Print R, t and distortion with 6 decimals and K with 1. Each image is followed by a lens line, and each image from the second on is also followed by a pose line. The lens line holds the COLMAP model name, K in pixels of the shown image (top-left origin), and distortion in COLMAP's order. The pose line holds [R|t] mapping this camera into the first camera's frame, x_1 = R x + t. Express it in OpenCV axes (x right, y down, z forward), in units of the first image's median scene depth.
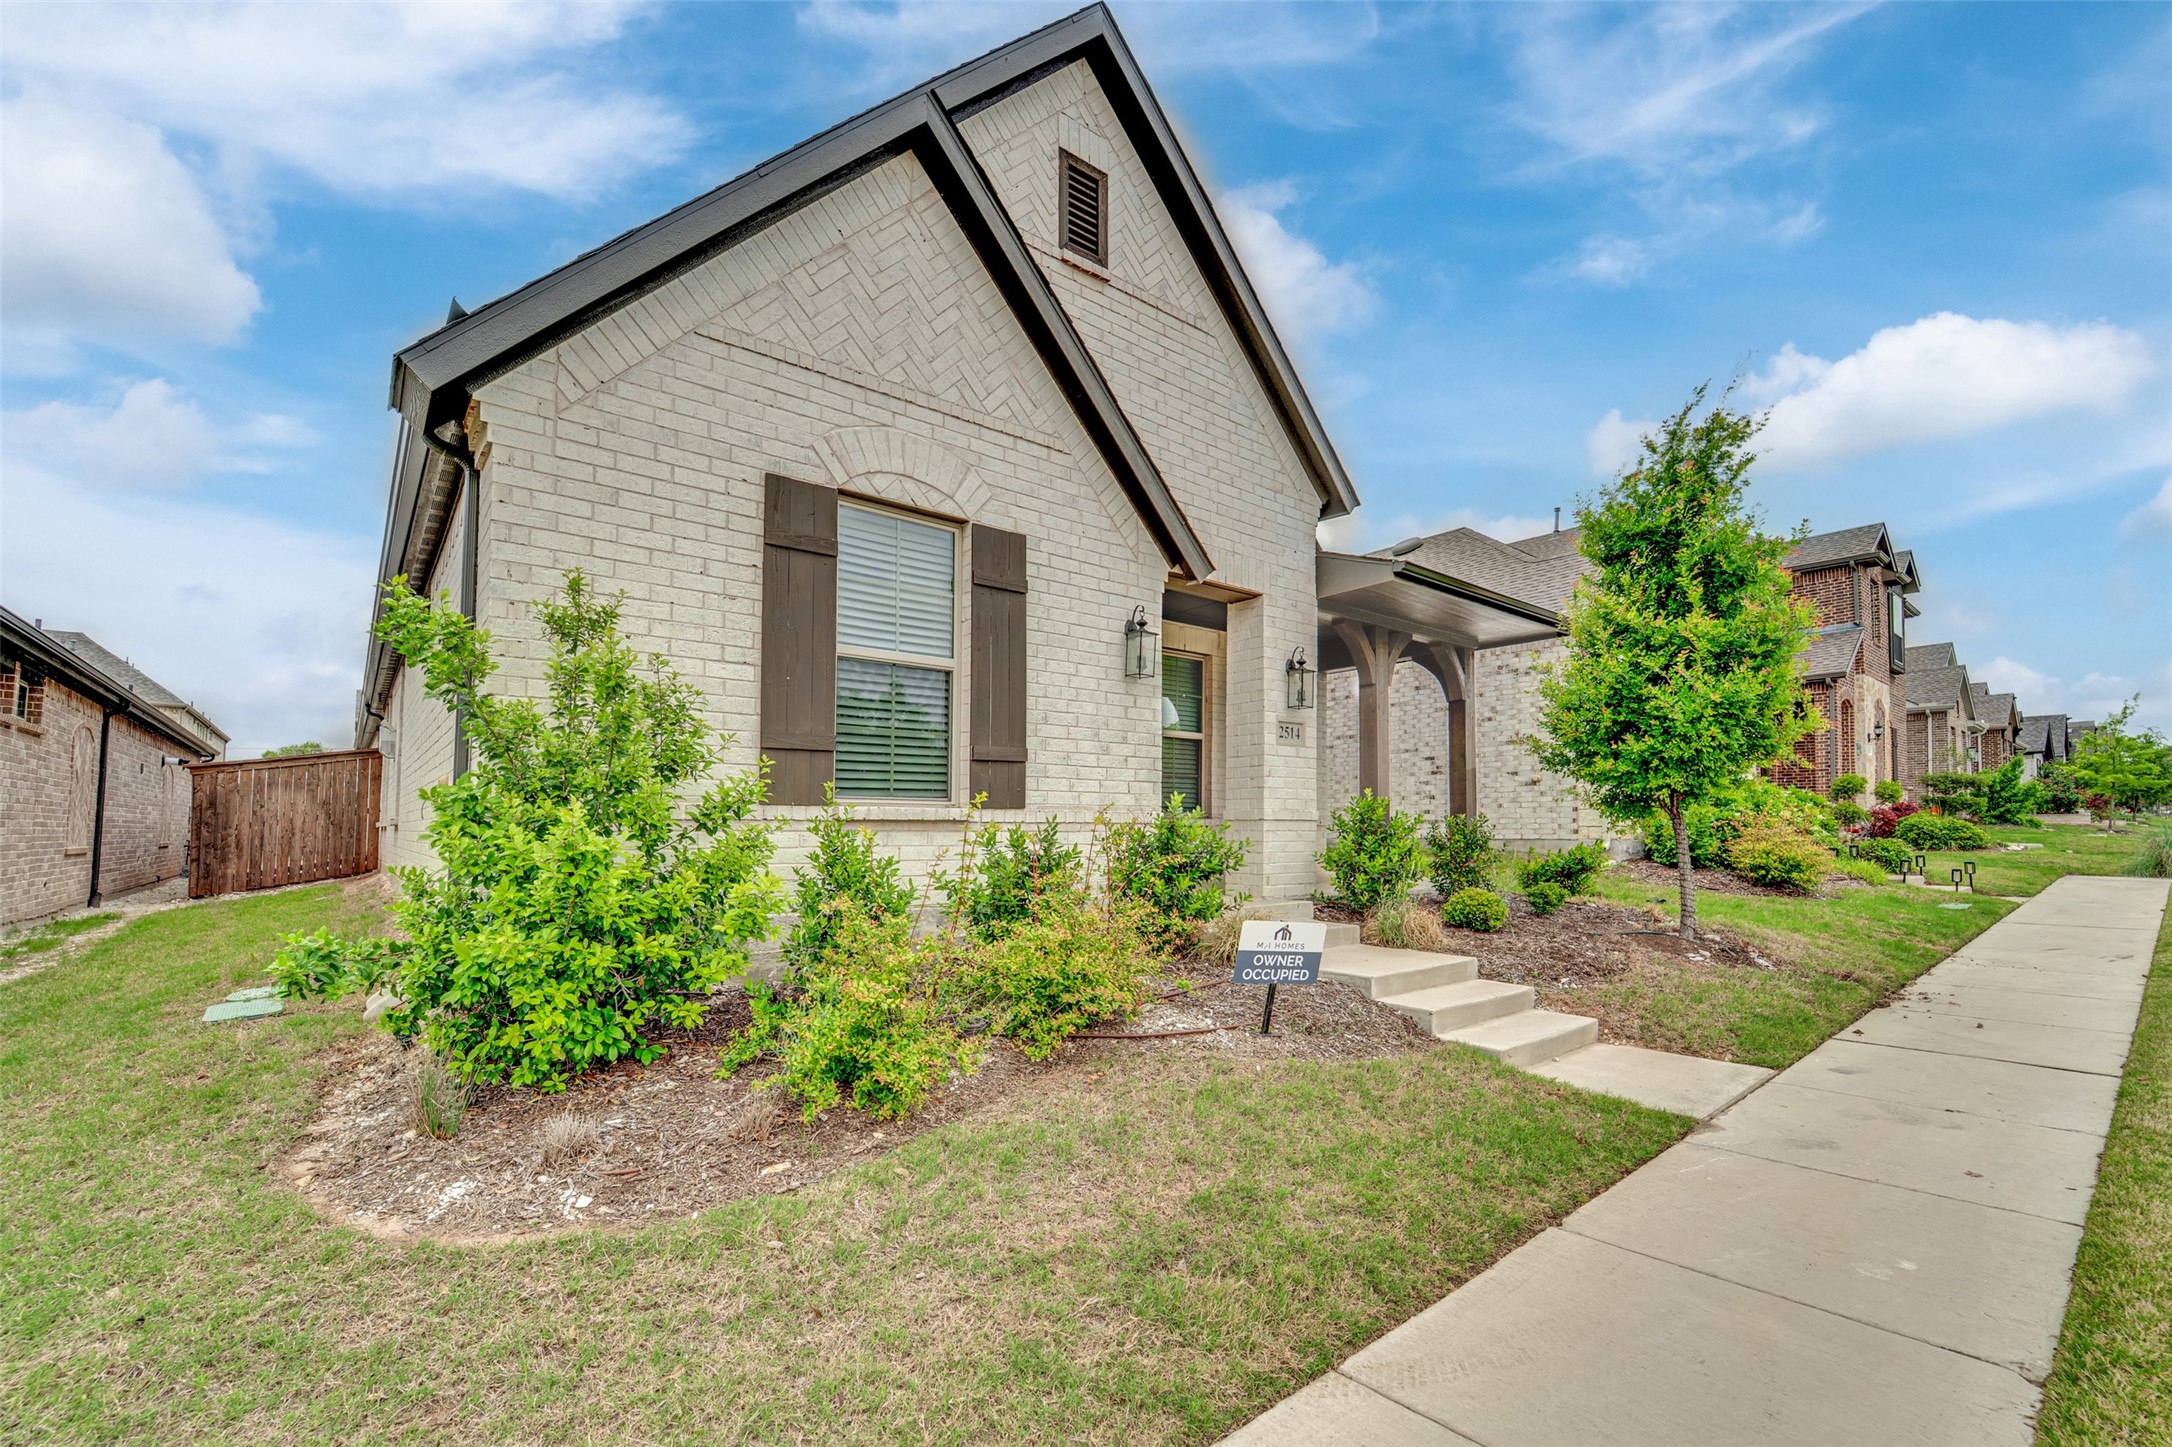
lens RADIAL K [[897.5, 0, 1090.0], [0, 897.5, 739.3], [0, 0, 1]] dist [-0.015843, 0.000438]
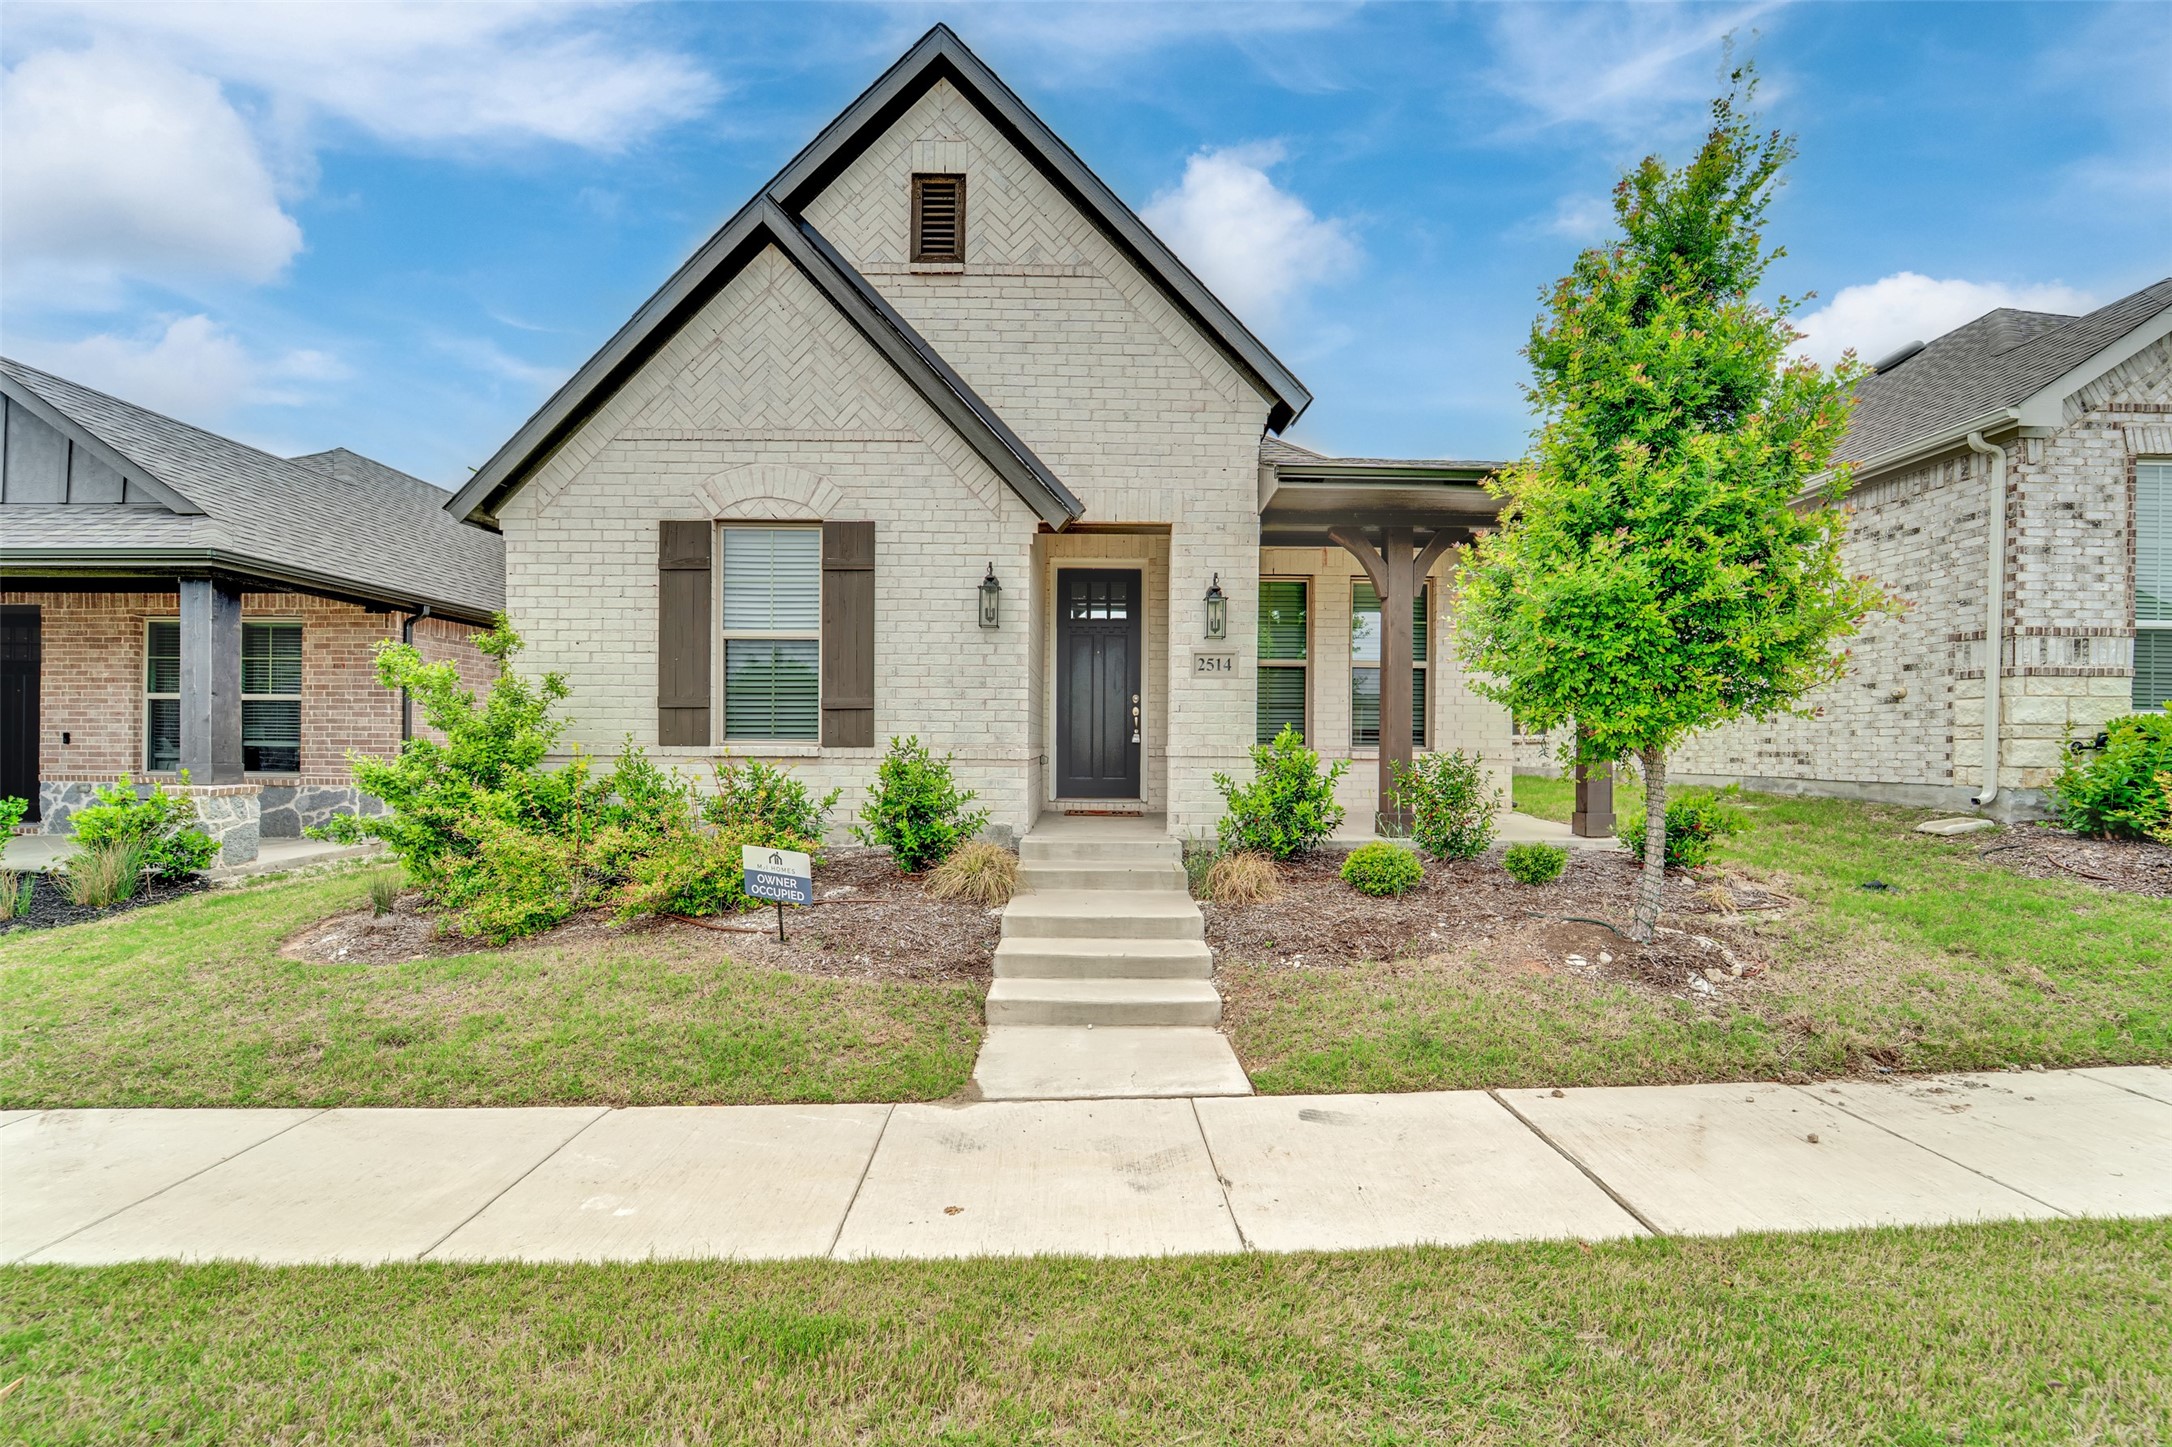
lens RADIAL K [[896.0, 0, 1151.2], [0, 896.0, 689.6], [0, 0, 1]] dist [-0.020033, -0.000017]
pose [[0.785728, -0.031556, -0.617767, 0.970449], [0.054360, 0.998357, 0.018142, -0.002209], [0.616180, -0.047836, 0.786152, 0.275474]]
